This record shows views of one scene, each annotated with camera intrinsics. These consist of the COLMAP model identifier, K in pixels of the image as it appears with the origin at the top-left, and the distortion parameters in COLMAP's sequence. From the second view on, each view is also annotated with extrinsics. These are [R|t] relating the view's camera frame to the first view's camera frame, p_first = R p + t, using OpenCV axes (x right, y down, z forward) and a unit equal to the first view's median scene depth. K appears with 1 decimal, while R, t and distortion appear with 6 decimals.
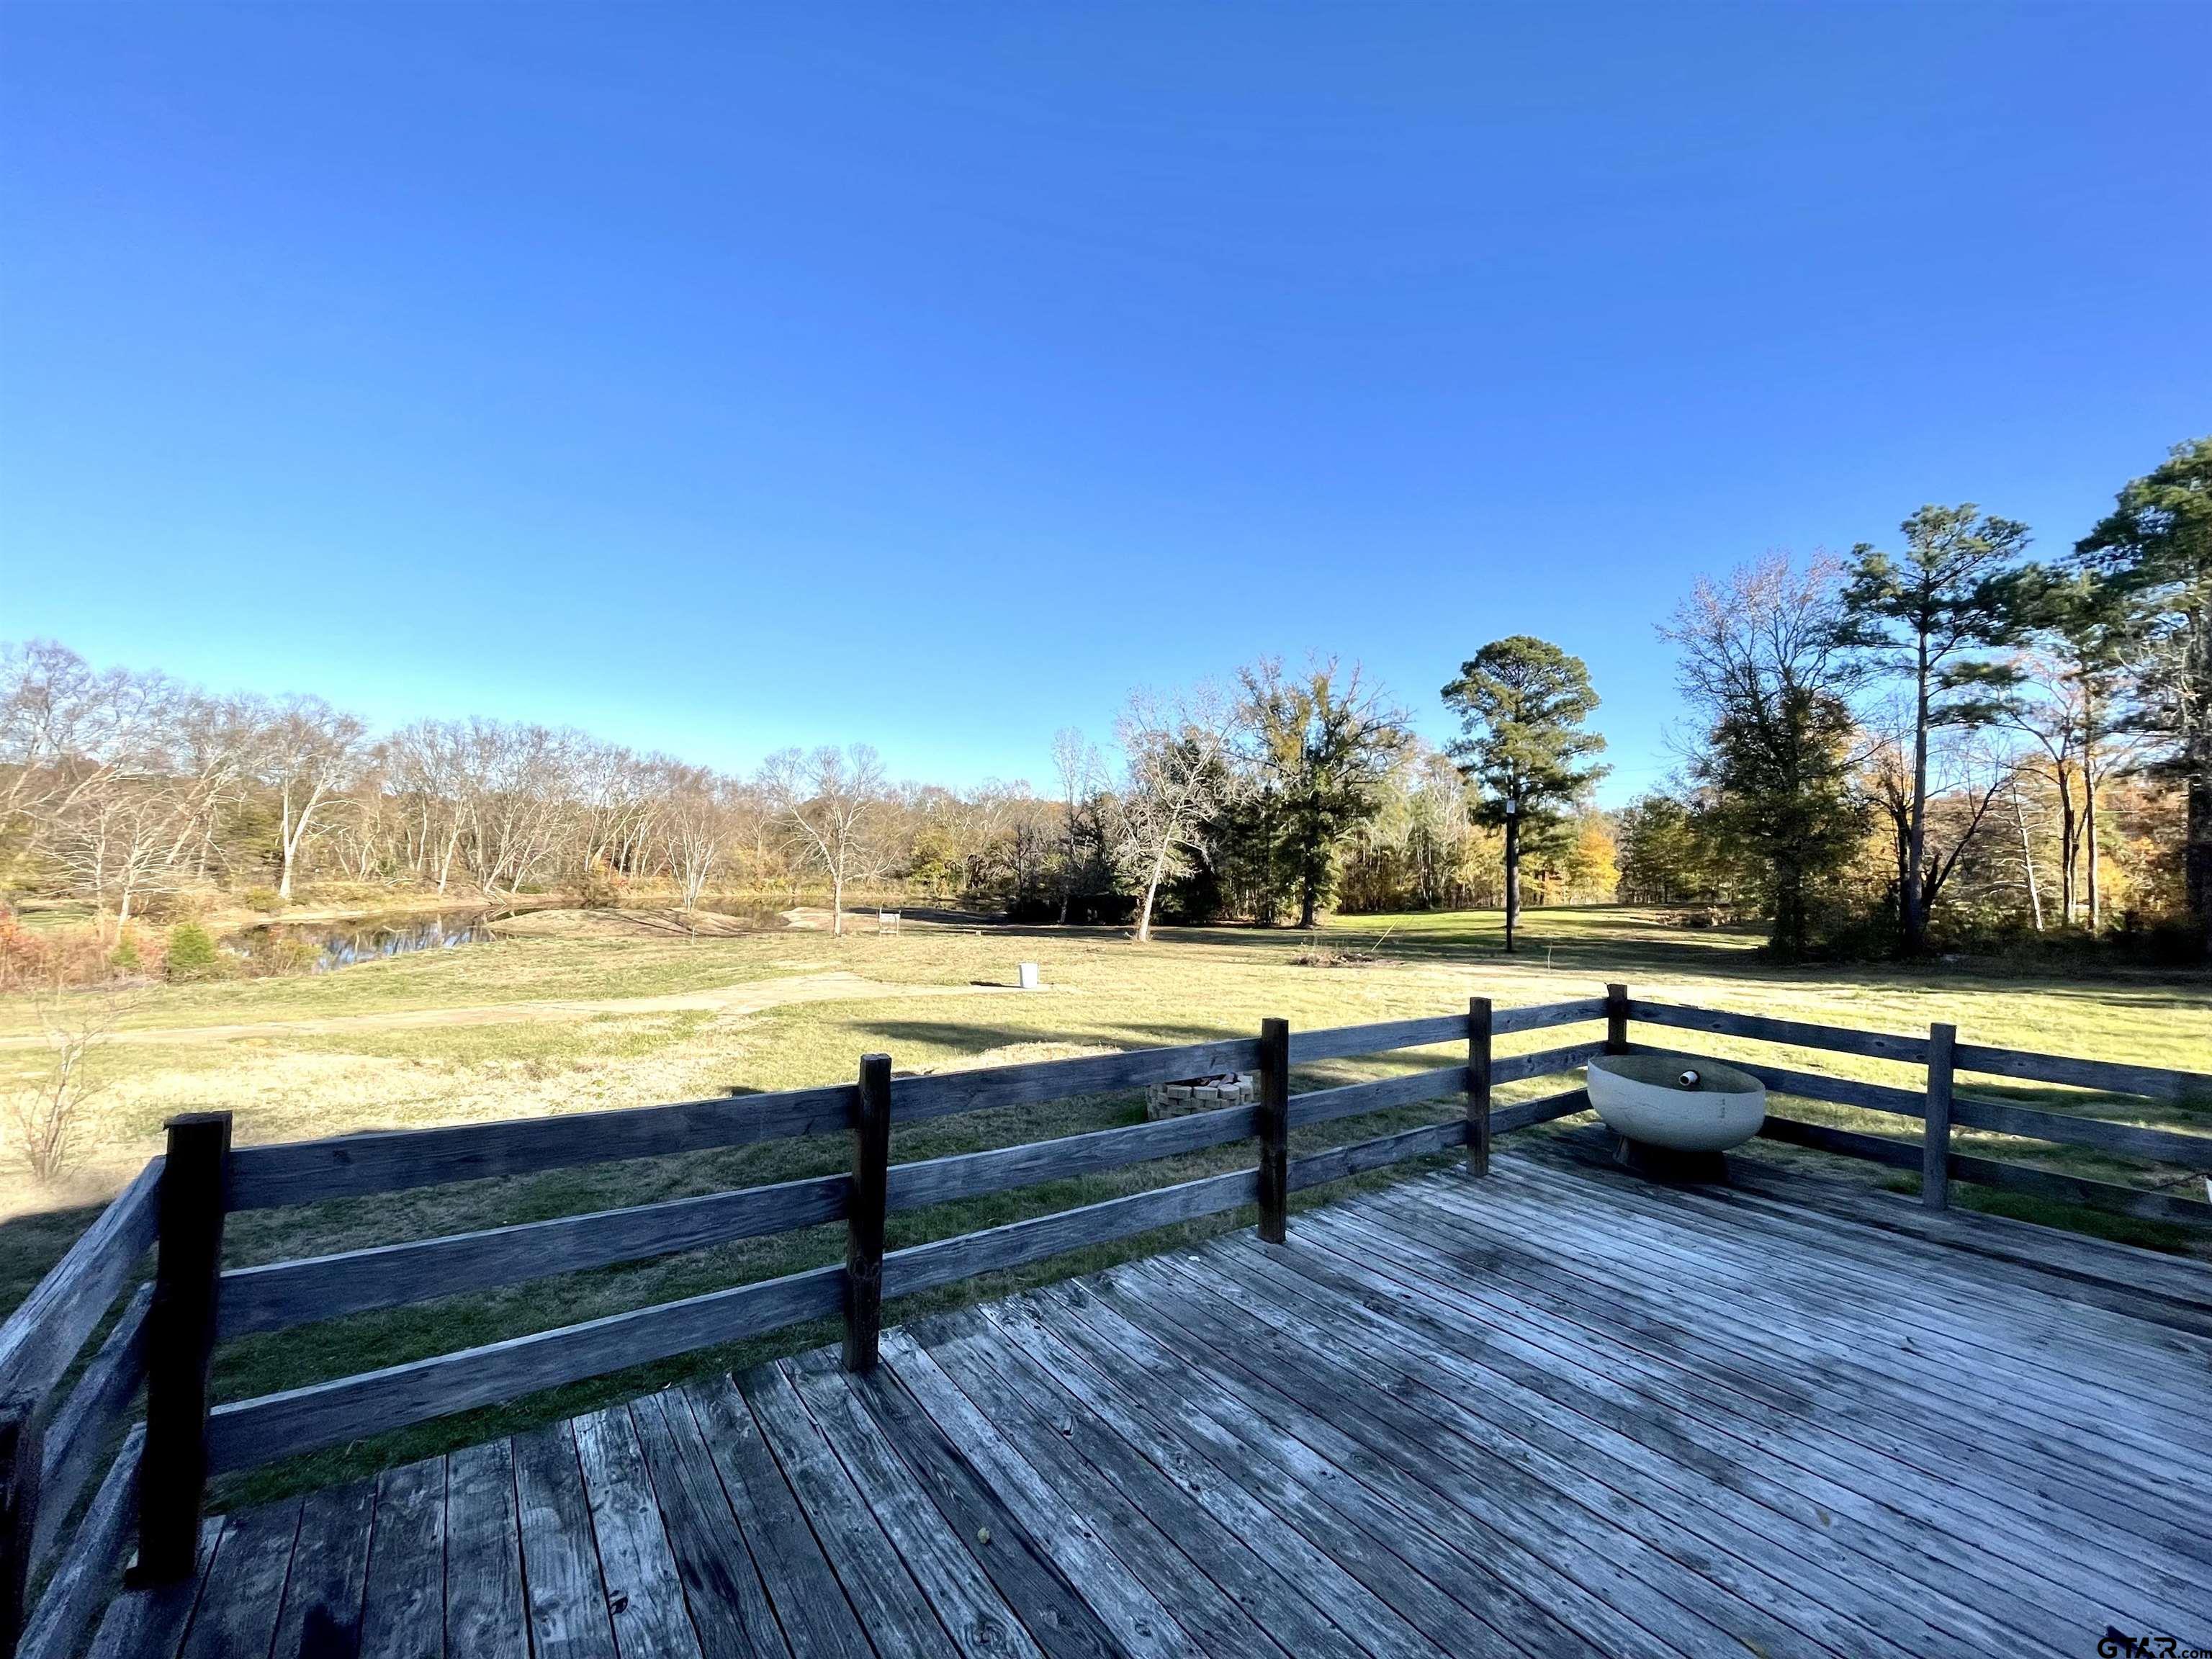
lens RADIAL K [[894.6, 0, 1105.8], [0, 894.6, 823.4], [0, 0, 1]] dist [-0.001492, 0.000474]
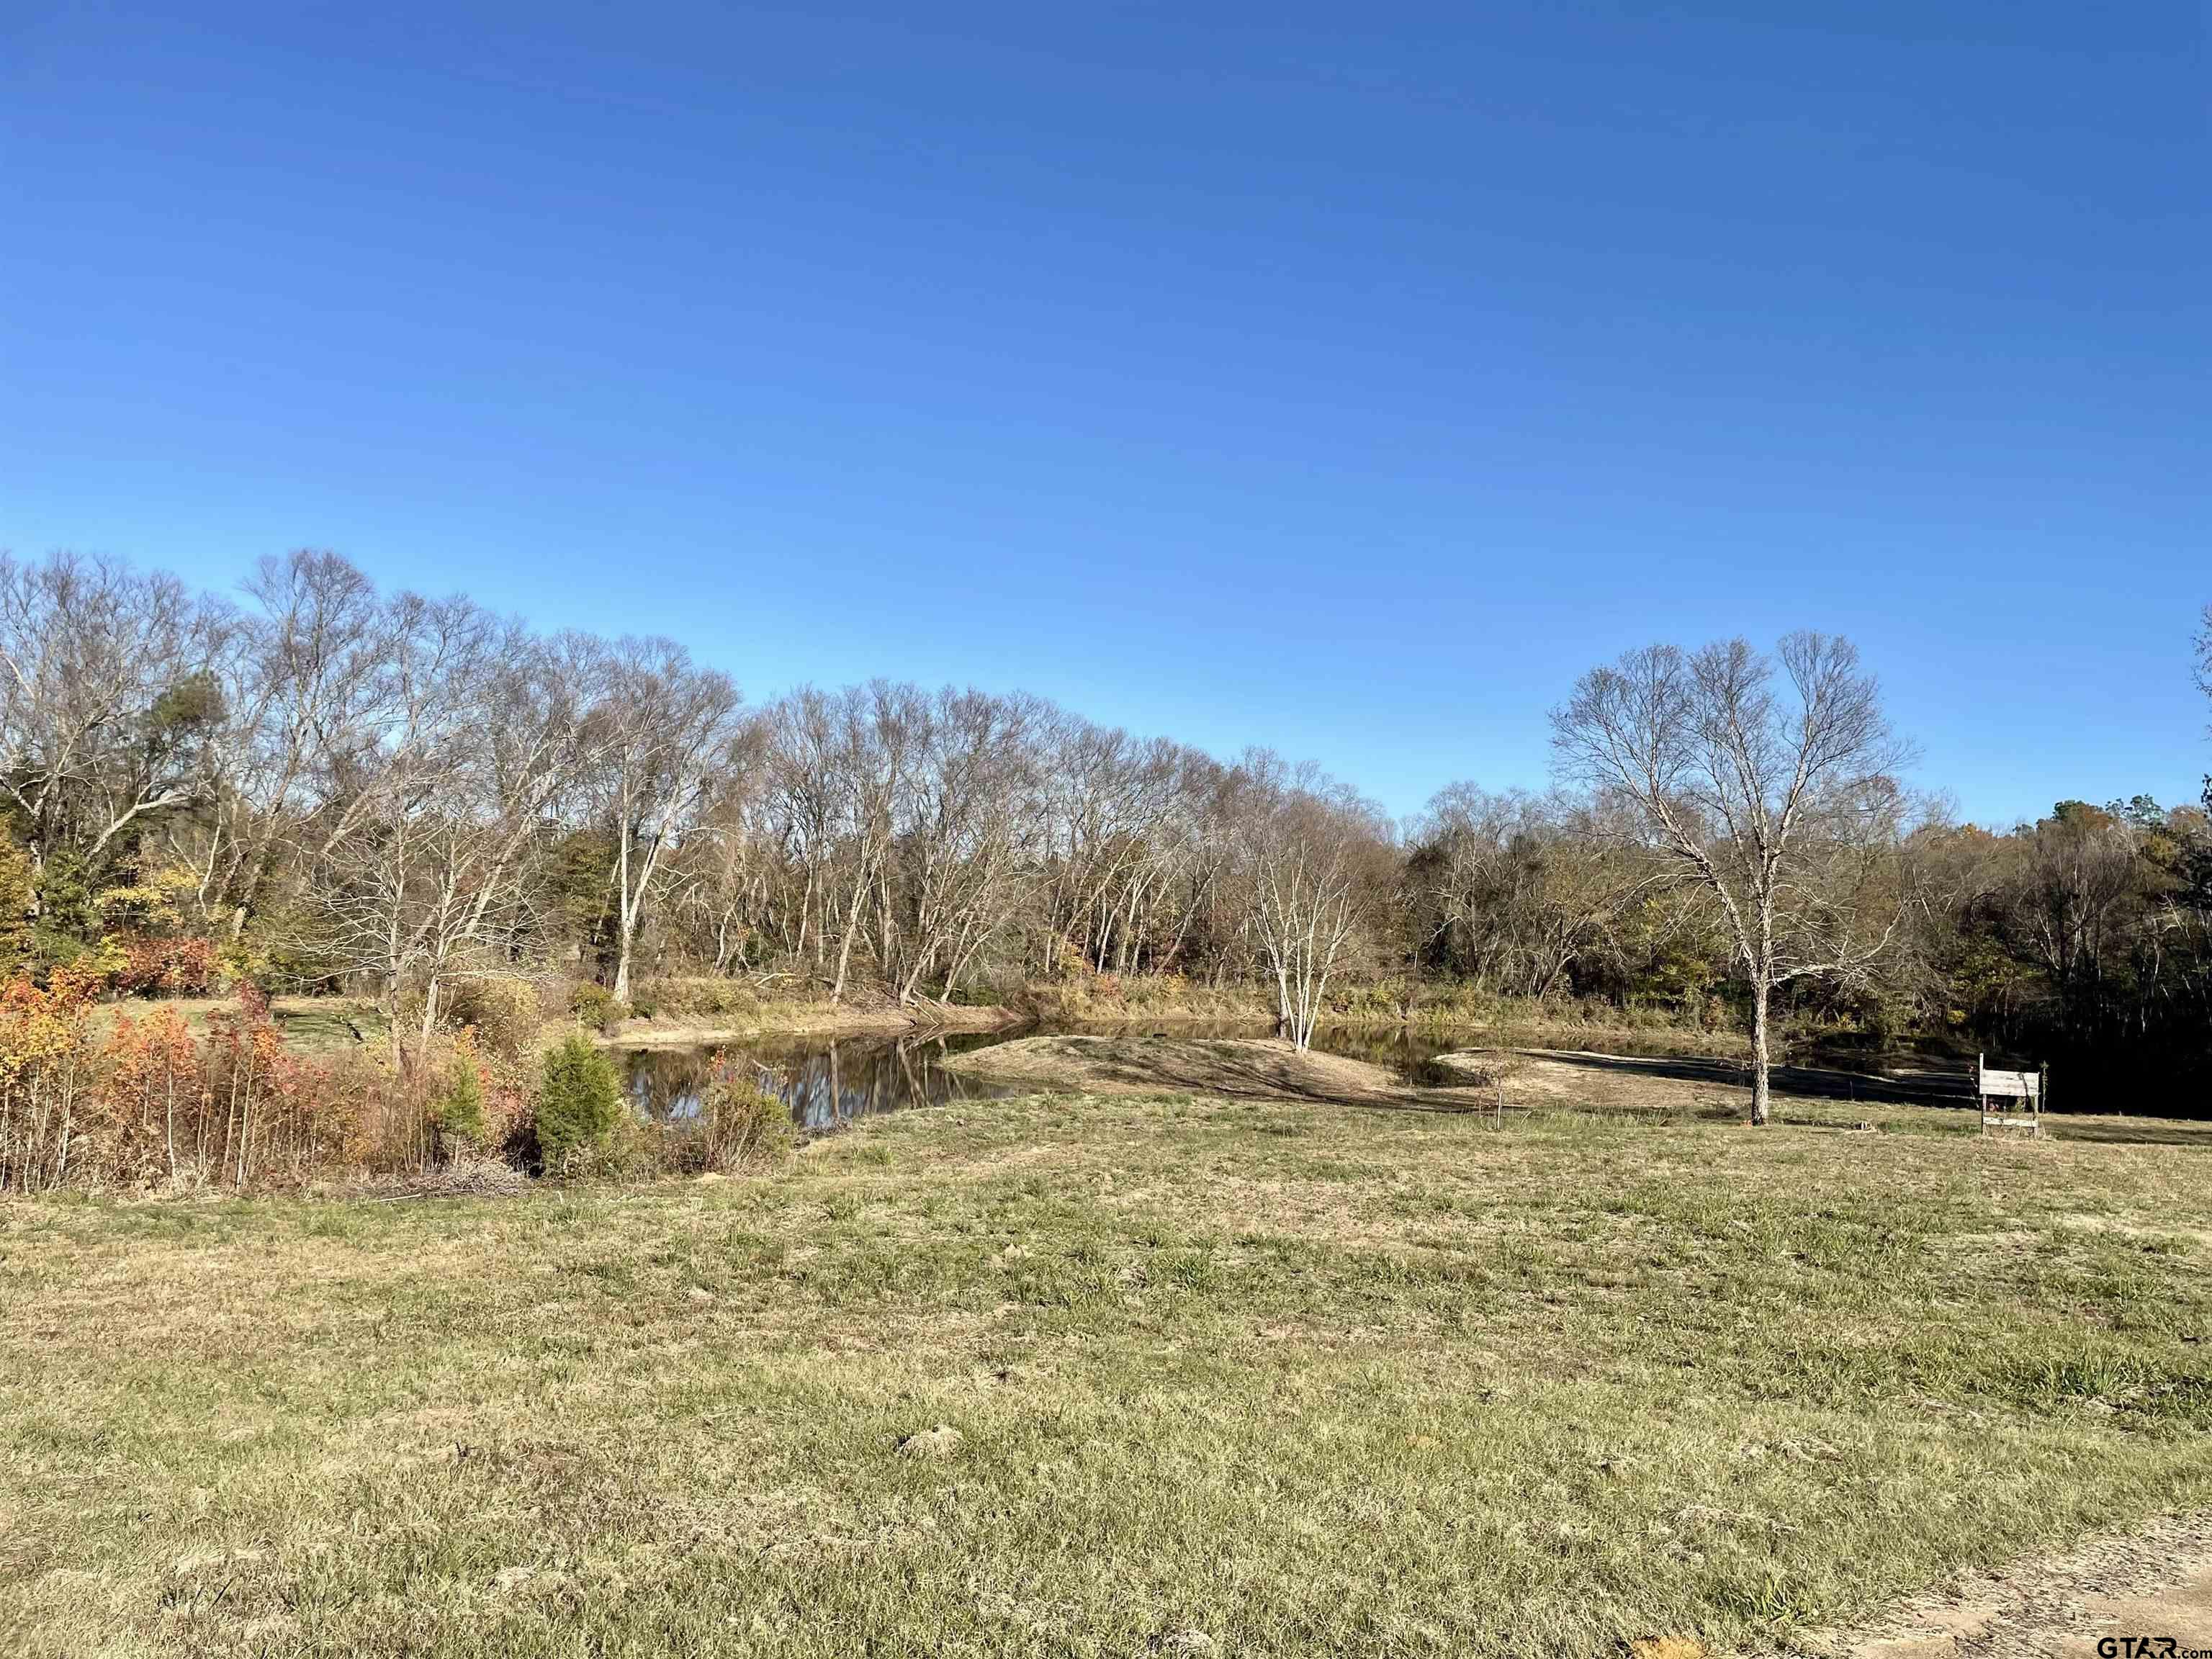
lens RADIAL K [[1662.3, 0, 1130.1], [0, 1662.3, 802.3], [0, 0, 1]] dist [0.089171, -0.109885]
pose [[0.915949, -0.030260, -0.400153, -0.240747], [0.006980, 0.998203, -0.059507, 0.026334], [0.401235, 0.051713, 0.914514, 0.194116]]
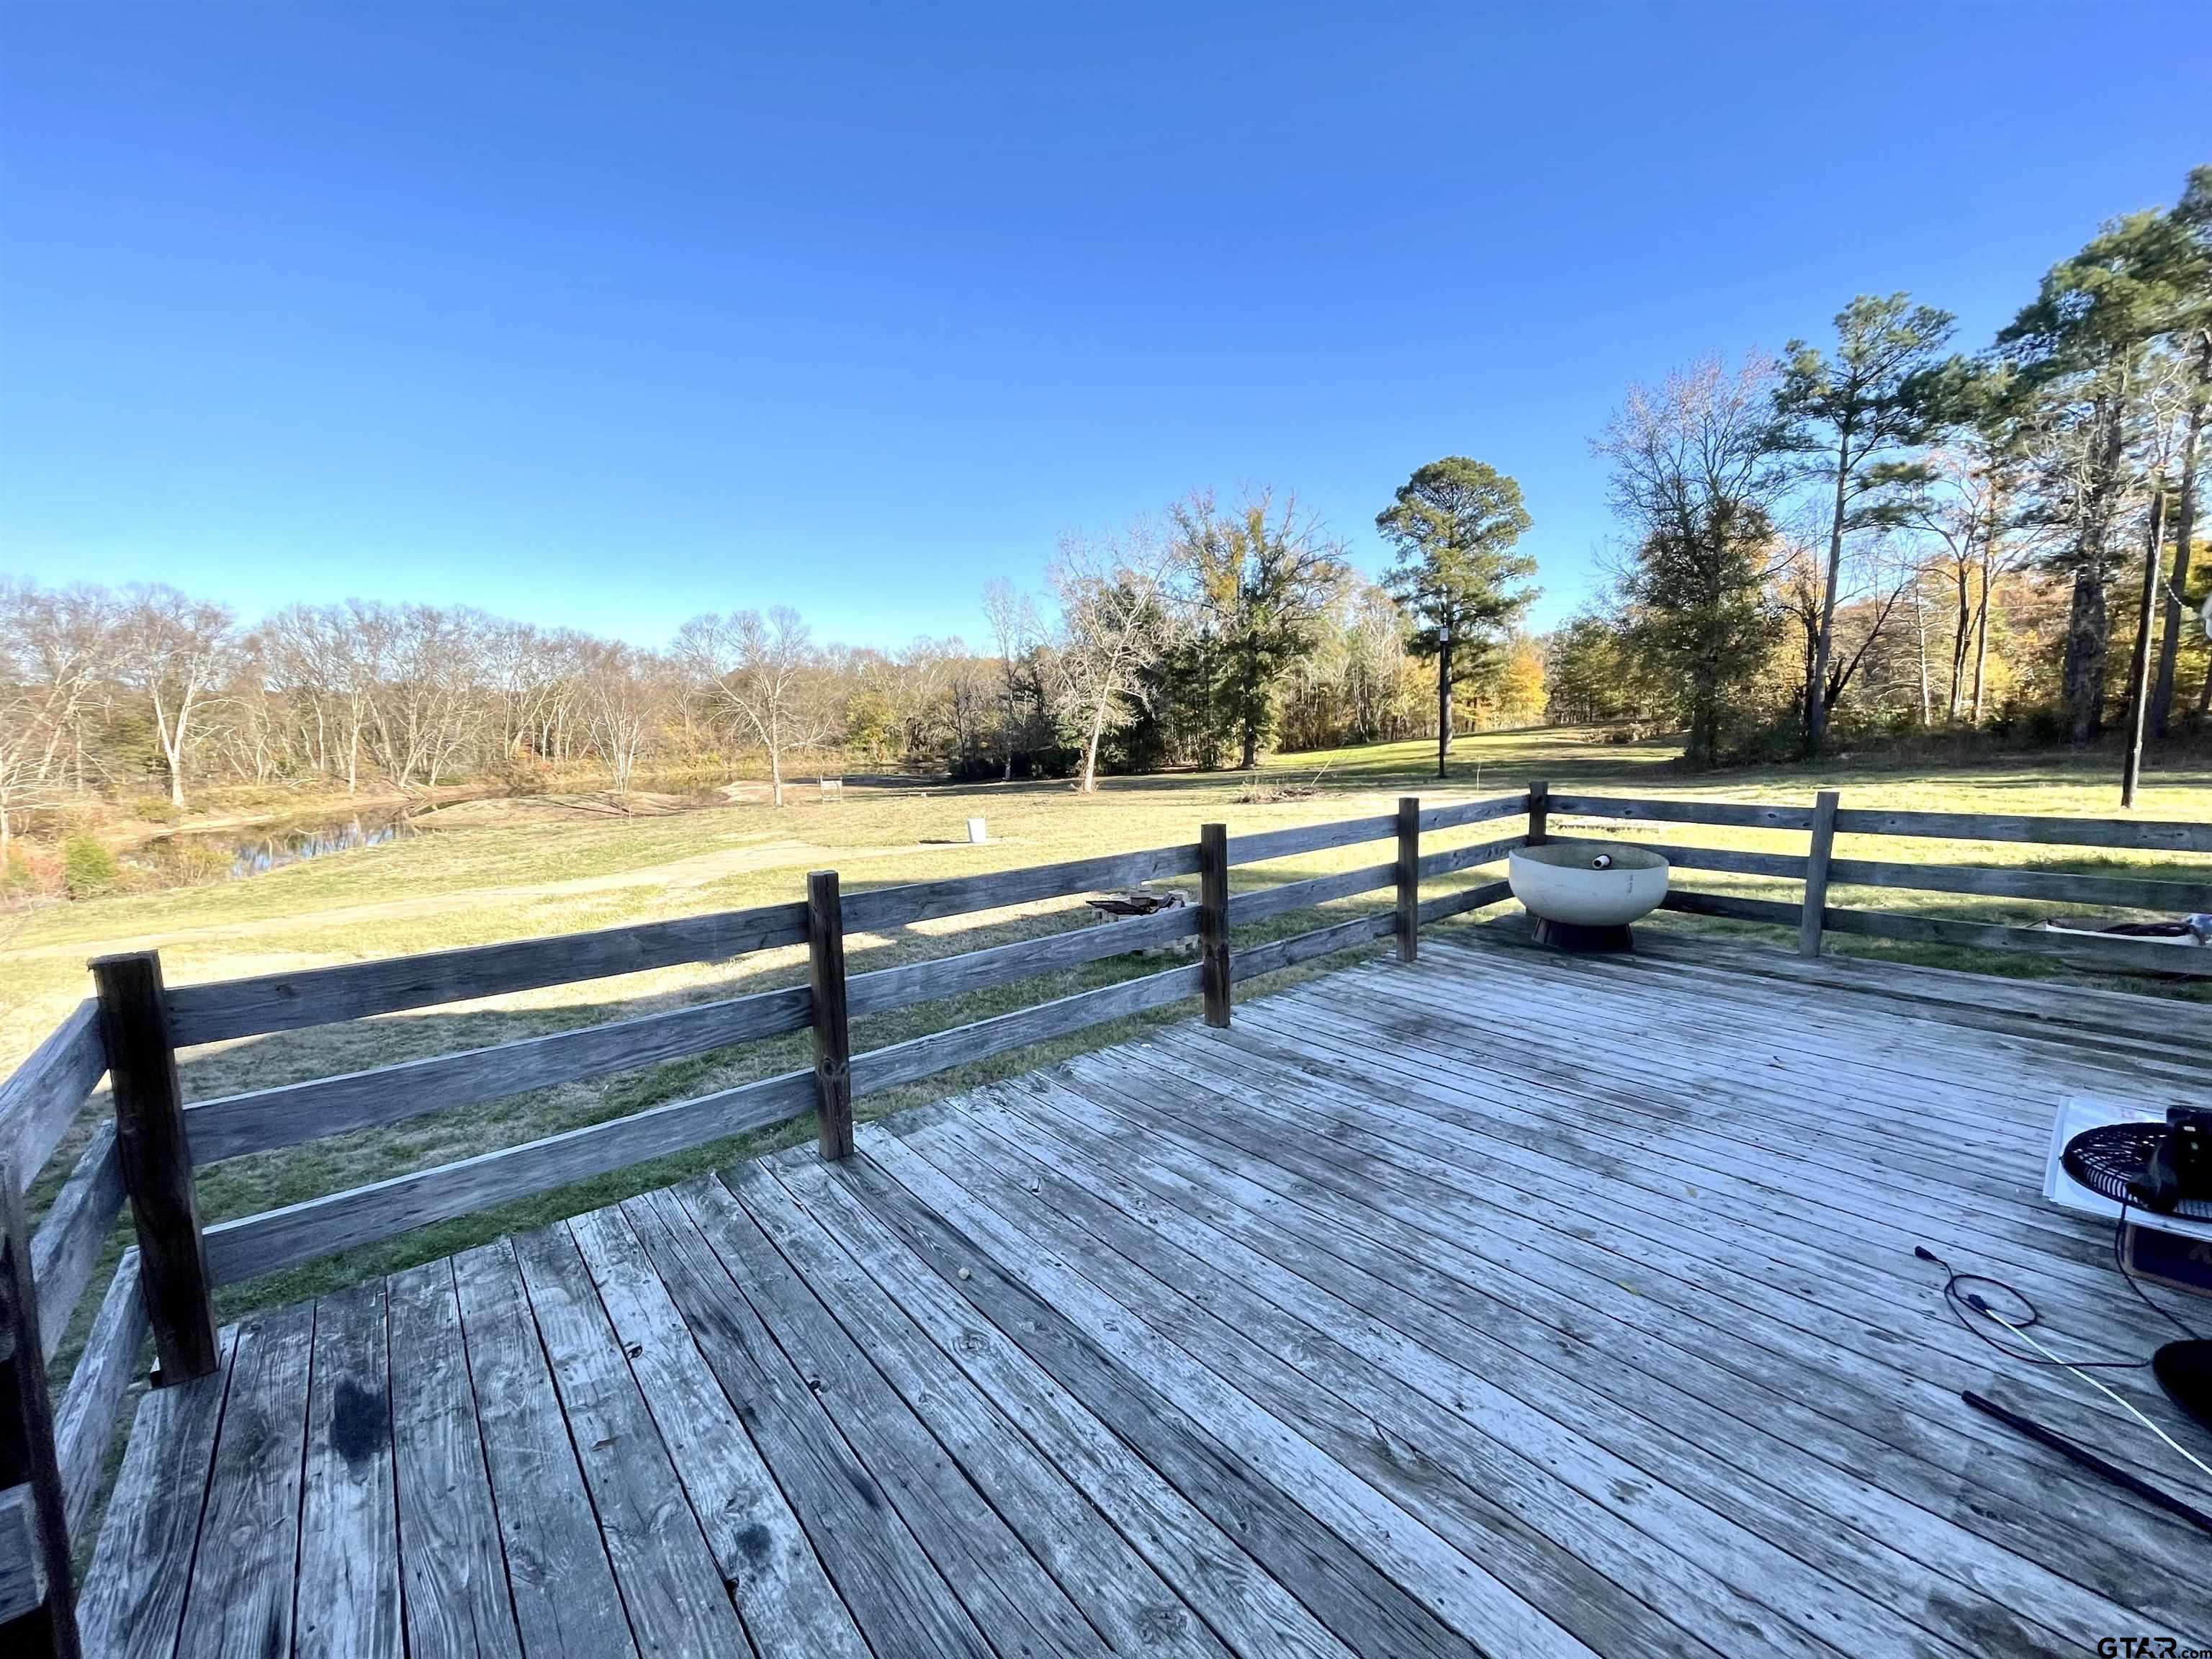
lens RADIAL K [[894.6, 0, 1106.2], [0, 894.6, 824.9], [0, 0, 1]] dist [-0.001492, 0.000474]
pose [[0.996008, -0.067981, 0.057855, 0.000363], [0.057583, 0.984524, 0.165522, 0.002393], [-0.068212, -0.161530, 0.984508, -0.000382]]
